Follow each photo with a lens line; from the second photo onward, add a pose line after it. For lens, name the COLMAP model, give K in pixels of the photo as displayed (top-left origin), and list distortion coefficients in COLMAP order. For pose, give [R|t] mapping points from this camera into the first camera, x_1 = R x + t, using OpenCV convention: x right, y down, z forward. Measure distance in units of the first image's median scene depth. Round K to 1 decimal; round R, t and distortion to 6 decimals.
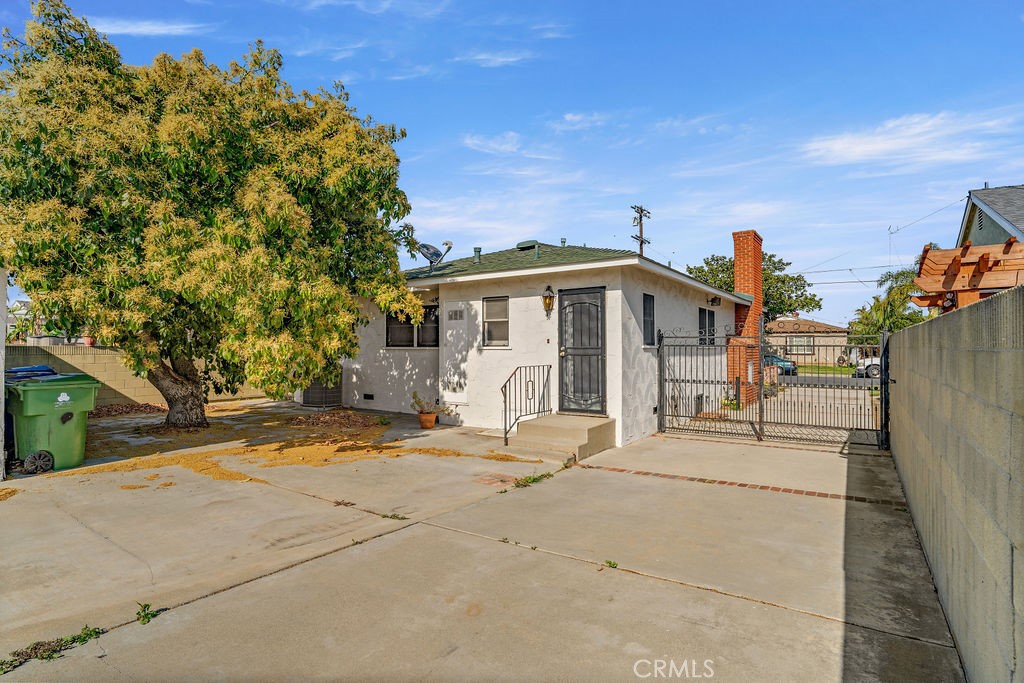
lens RADIAL K [[536.9, 0, 512.0], [0, 536.9, 341.5], [0, 0, 1]] dist [-0.001286, -0.000487]
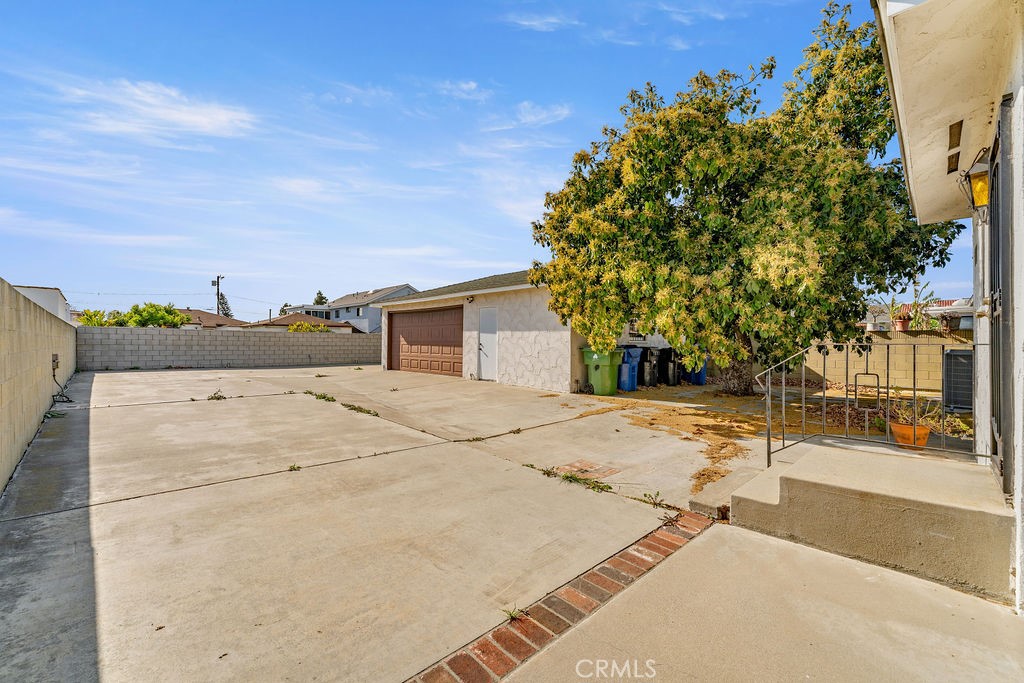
lens RADIAL K [[416.9, 0, 512.0], [0, 416.9, 341.5], [0, 0, 1]] dist [0.001268, 0.000293]
pose [[-0.207625, -0.003935, -0.978201, 1.090554], [0.008169, 0.999950, -0.005756, 0.099557], [0.978174, -0.009186, -0.207582, 1.727082]]
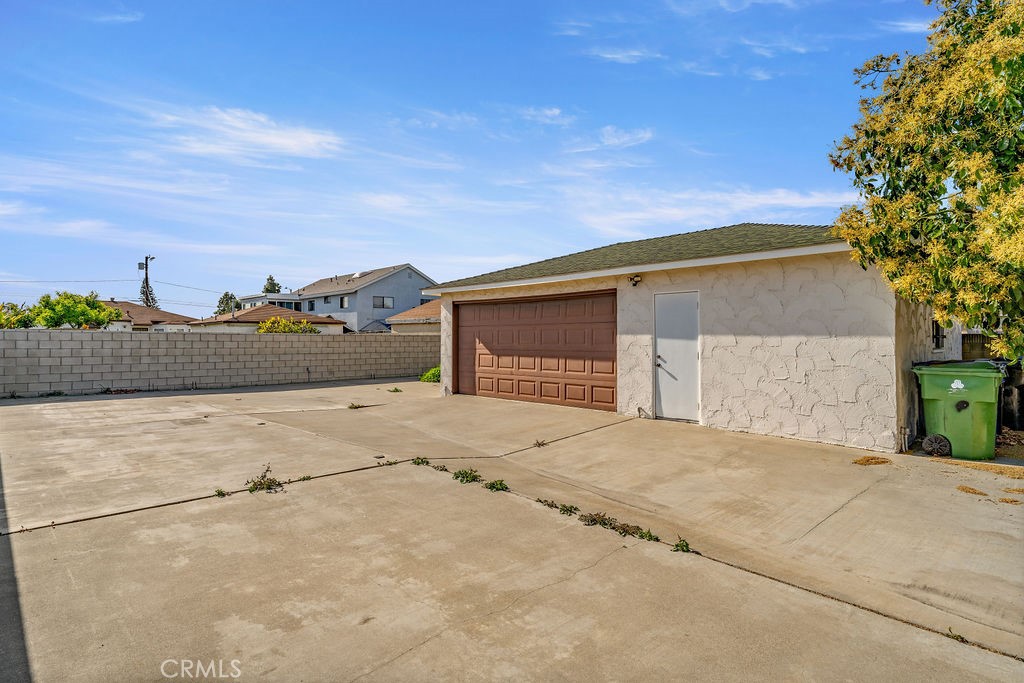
lens RADIAL K [[536.9, 0, 512.0], [0, 536.9, 341.5], [0, 0, 1]] dist [-0.001286, -0.000487]
pose [[-0.213426, 0.002355, -0.976956, 0.488147], [0.015710, 0.999876, -0.001022, 0.024153], [0.976833, -0.015566, -0.213436, 0.710596]]
